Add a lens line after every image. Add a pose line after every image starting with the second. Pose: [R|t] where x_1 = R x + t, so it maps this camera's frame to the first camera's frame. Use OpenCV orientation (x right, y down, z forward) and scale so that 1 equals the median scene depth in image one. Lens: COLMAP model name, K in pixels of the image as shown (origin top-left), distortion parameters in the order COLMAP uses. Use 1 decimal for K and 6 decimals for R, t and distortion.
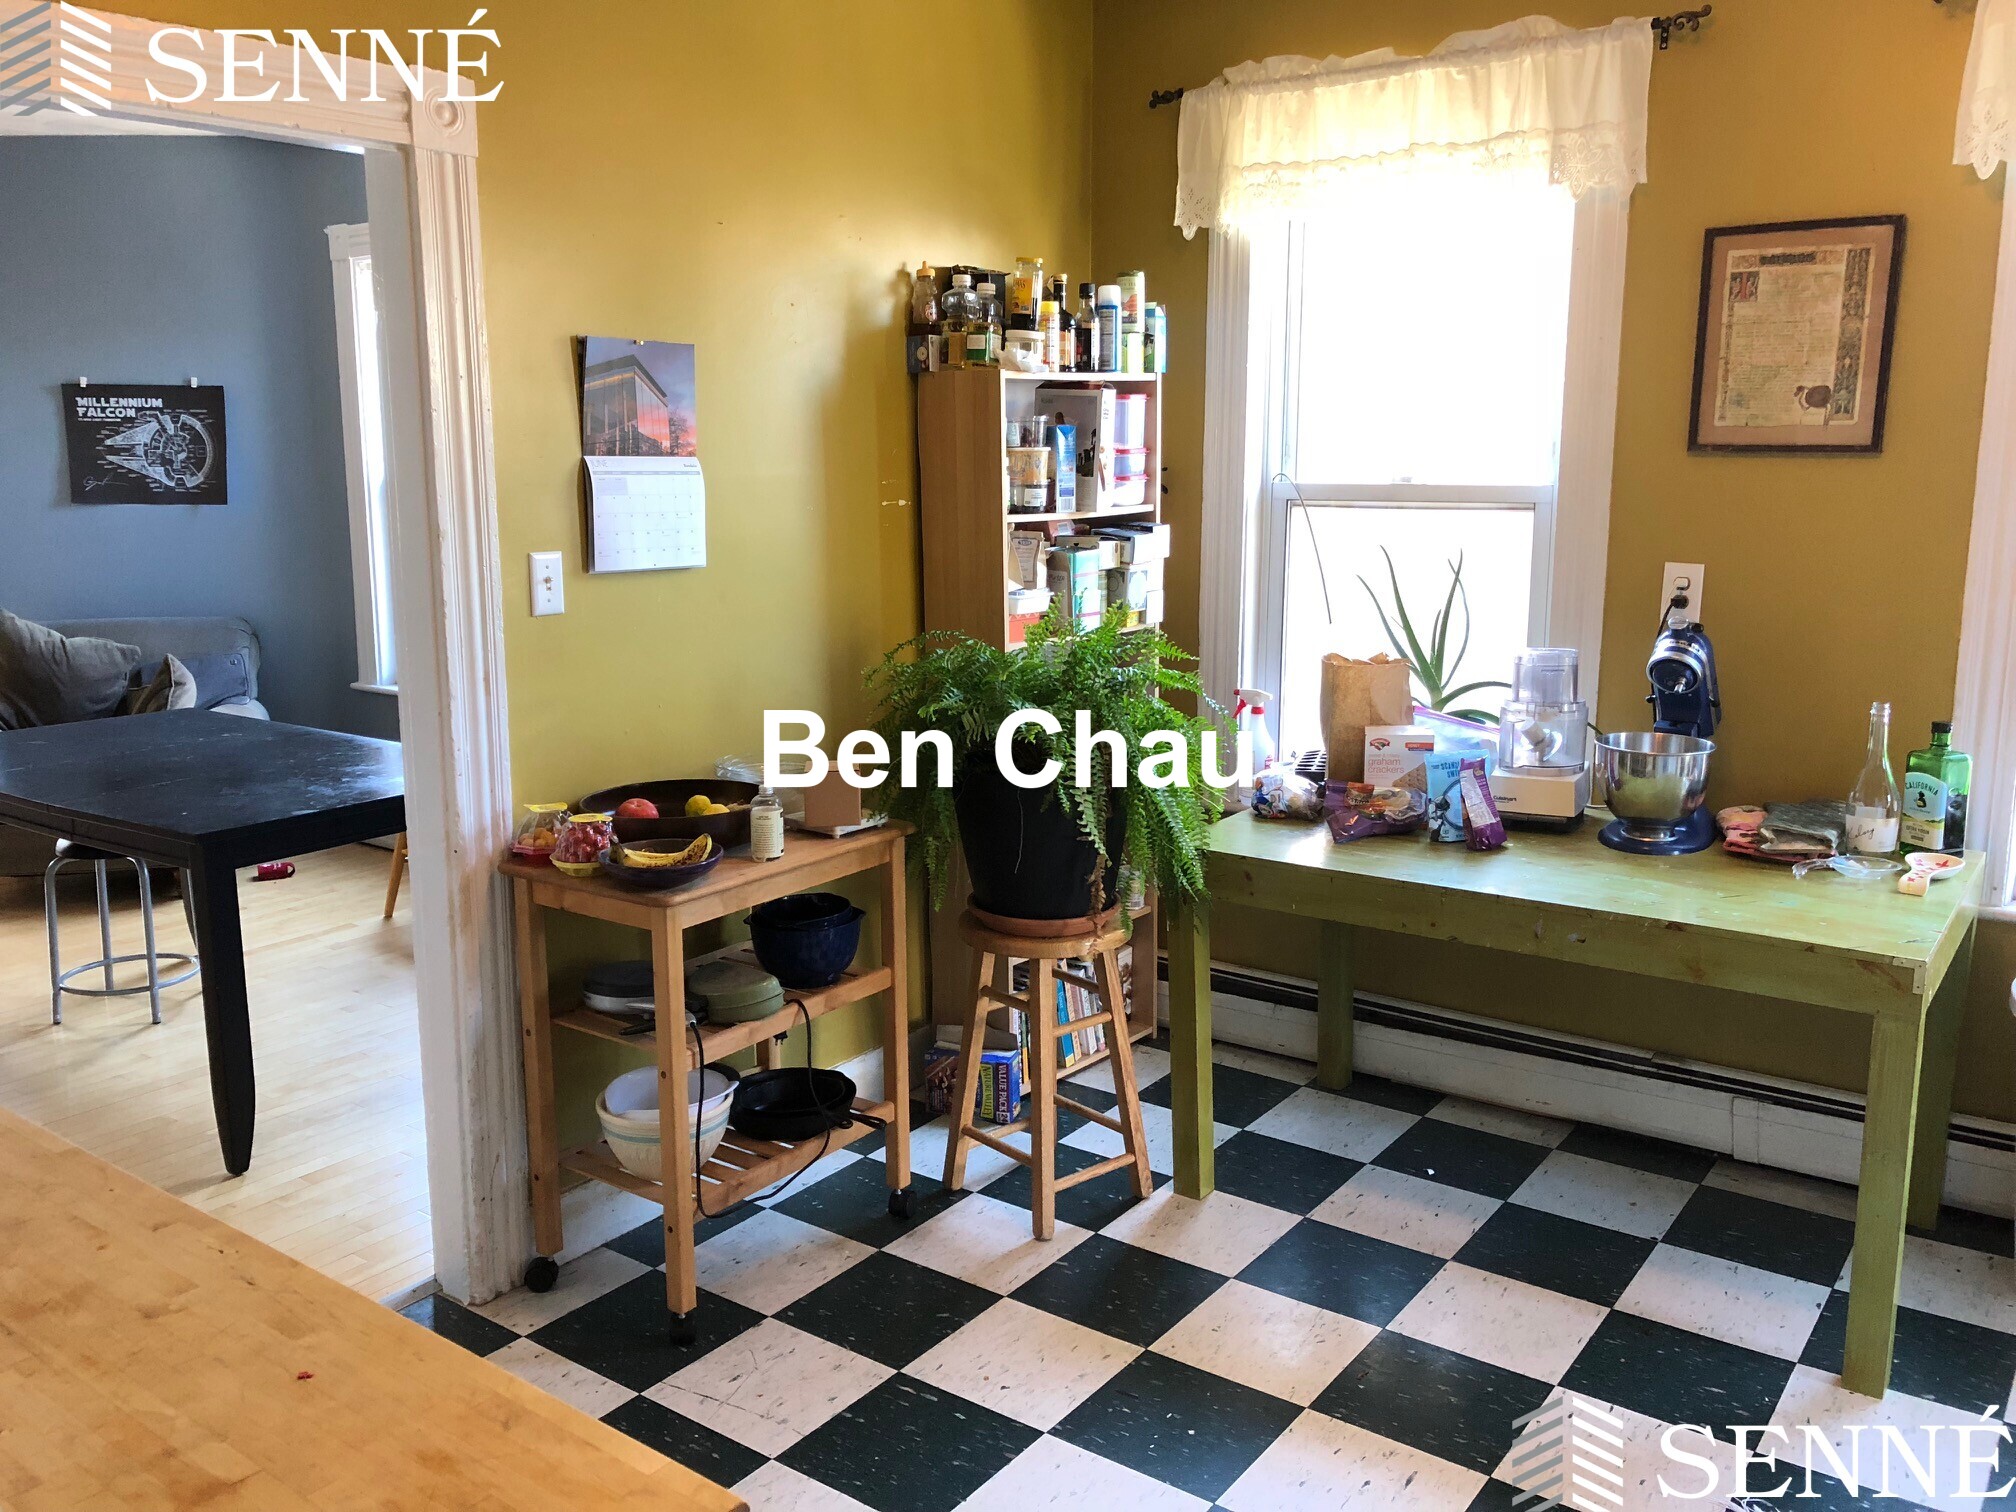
lens RADIAL K [[1638.5, 0, 1008.0], [0, 1638.5, 756.0], [0, 0, 1]] dist [-0.002342, -0.005162]
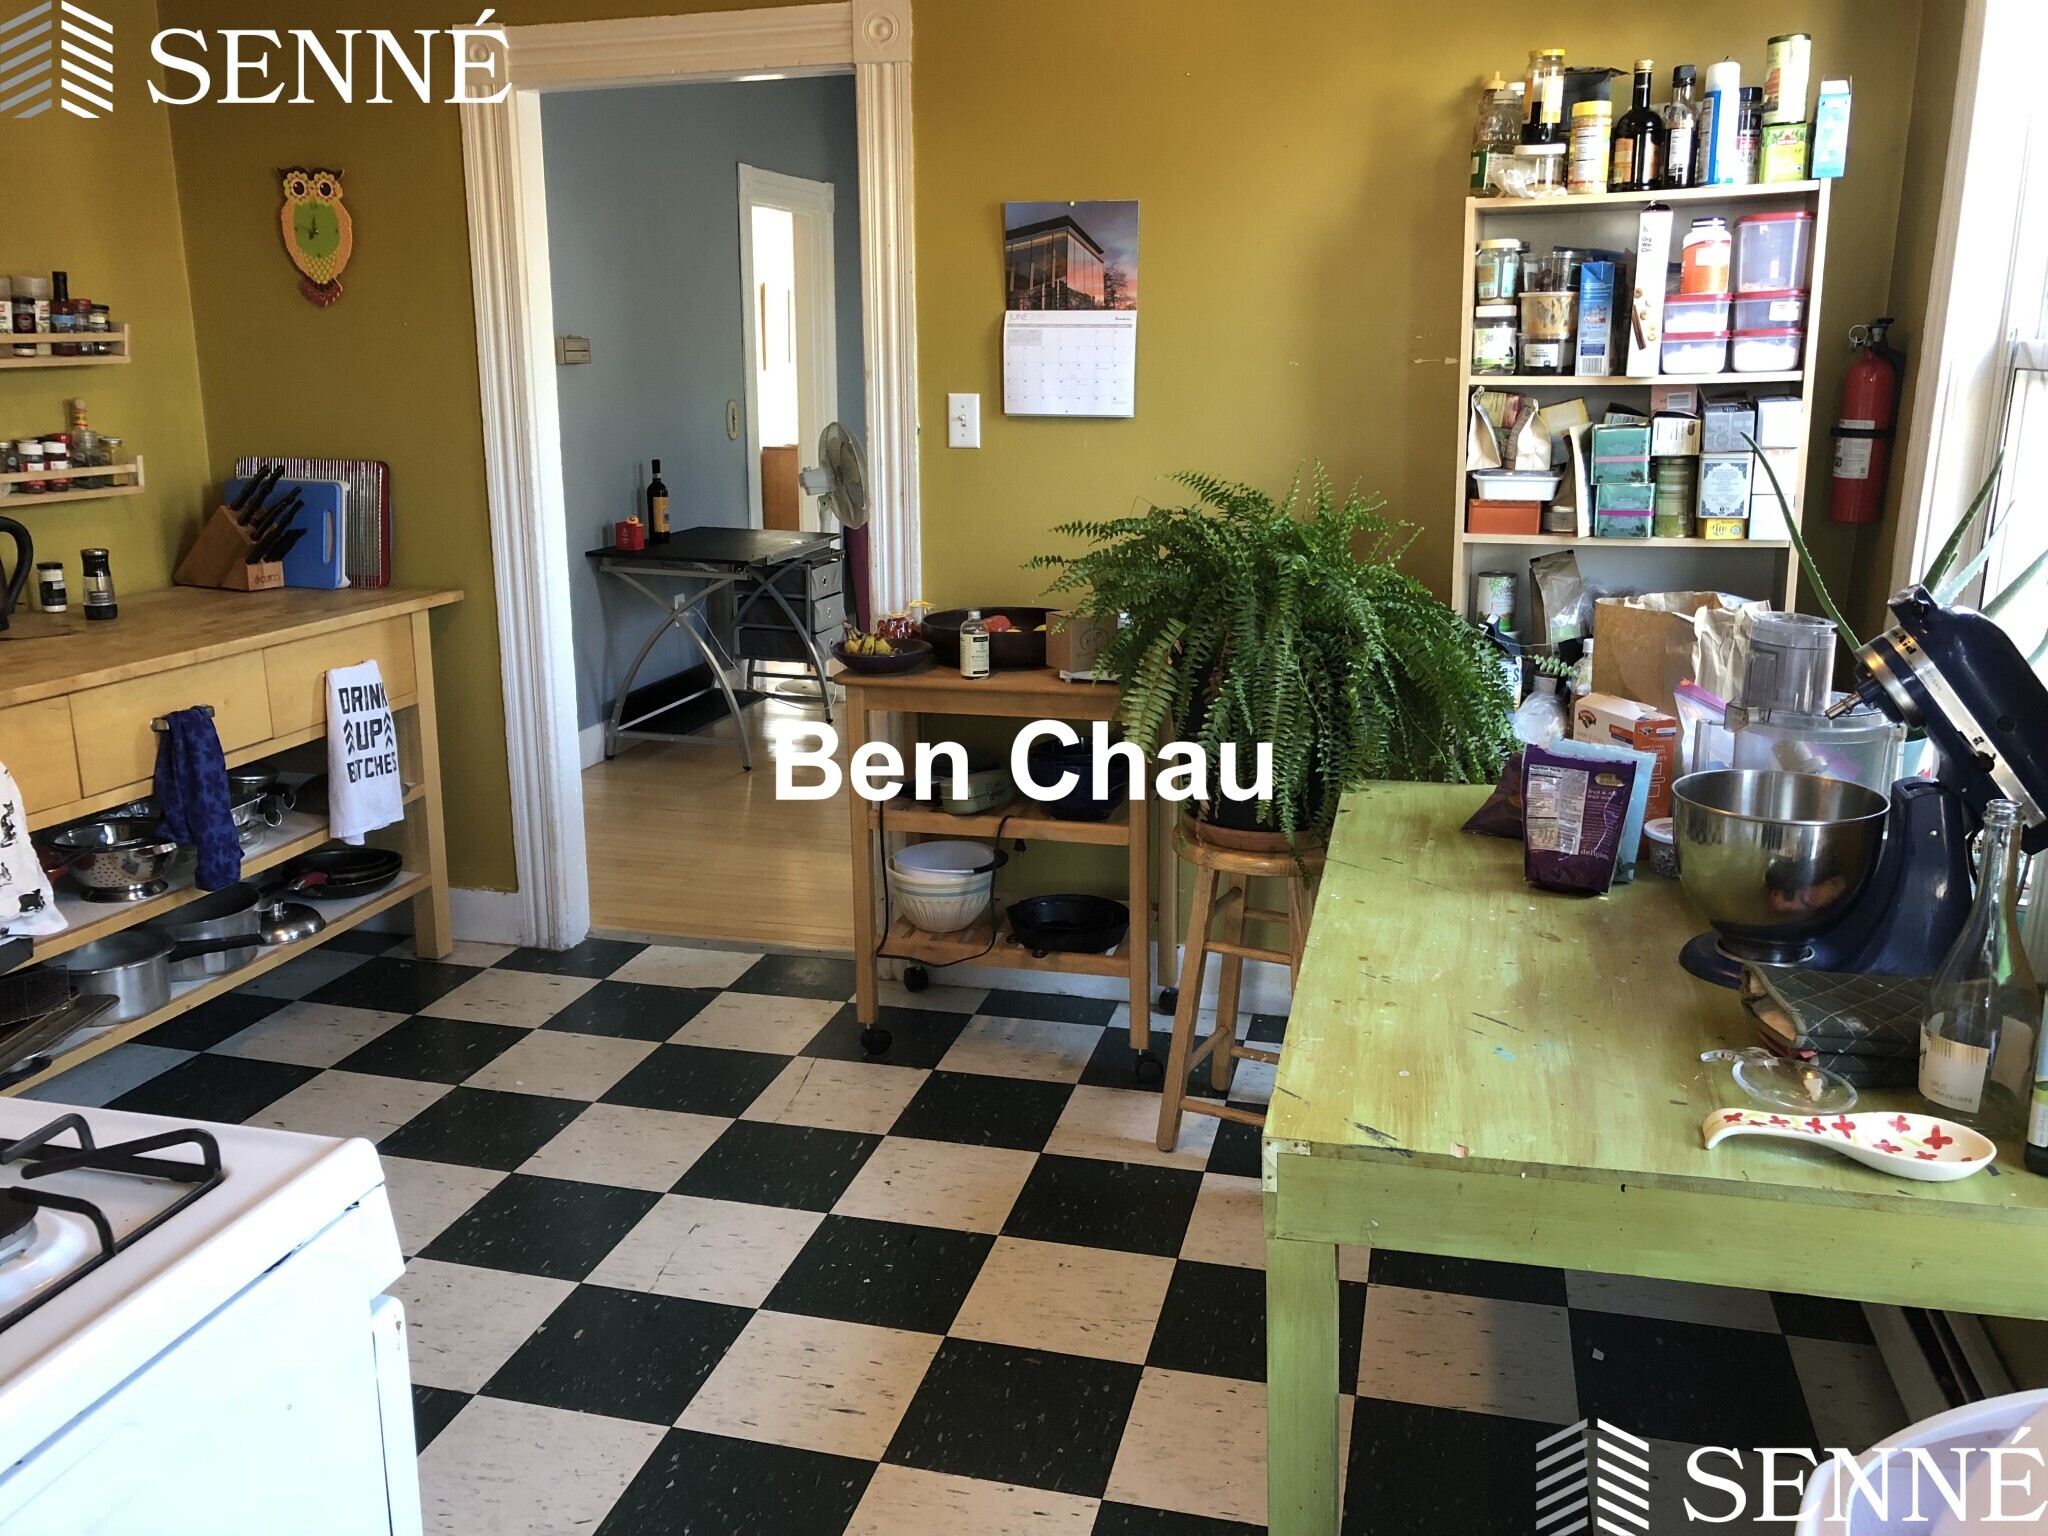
lens RADIAL K [[1664.5, 0, 1024.0], [0, 1664.5, 768.0], [0, 0, 1]] dist [-0.002342, -0.005162]
pose [[0.382873, 0.235087, -0.893388, 0.818405], [-0.156813, 0.969583, 0.187933, -0.088223], [0.910395, 0.068140, 0.408091, 0.526312]]
